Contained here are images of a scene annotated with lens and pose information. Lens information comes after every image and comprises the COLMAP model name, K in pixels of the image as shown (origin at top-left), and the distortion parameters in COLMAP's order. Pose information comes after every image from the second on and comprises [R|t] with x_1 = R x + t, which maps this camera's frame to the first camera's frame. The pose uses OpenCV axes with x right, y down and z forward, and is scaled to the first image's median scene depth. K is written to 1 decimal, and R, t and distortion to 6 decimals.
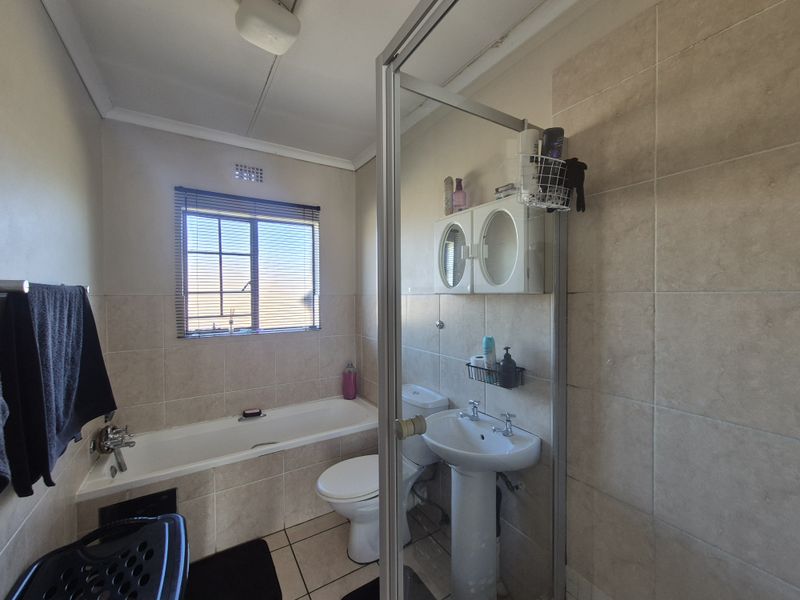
lens RADIAL K [[326.6, 0, 398.3], [0, 326.6, 297.7], [0, 0, 1]] dist [-0.002909, 0.001480]
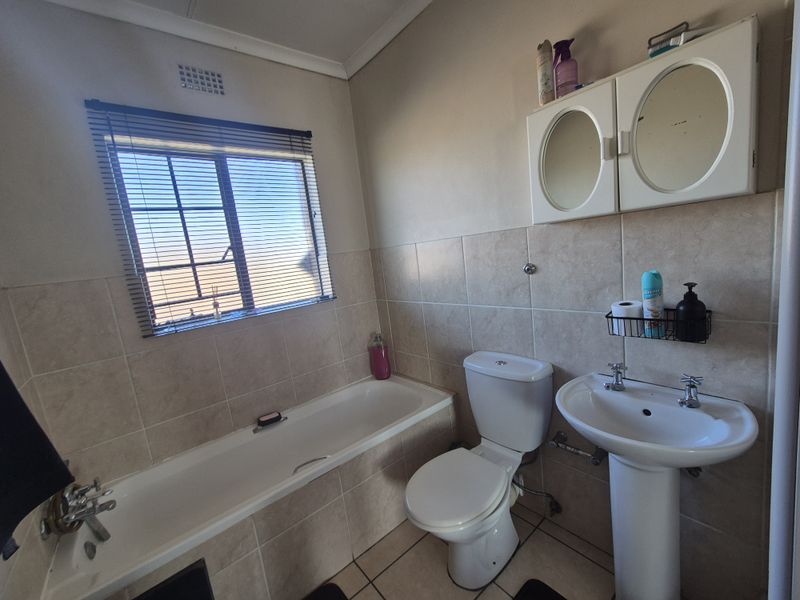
lens RADIAL K [[326.6, 0, 399.3], [0, 326.6, 300.3], [0, 0, 1]] dist [-0.002909, 0.001480]
pose [[0.983963, -0.131669, 0.120335, -0.219723], [0.115285, 0.984219, 0.134248, 0.016665], [-0.136112, -0.118222, 0.983614, 0.263111]]
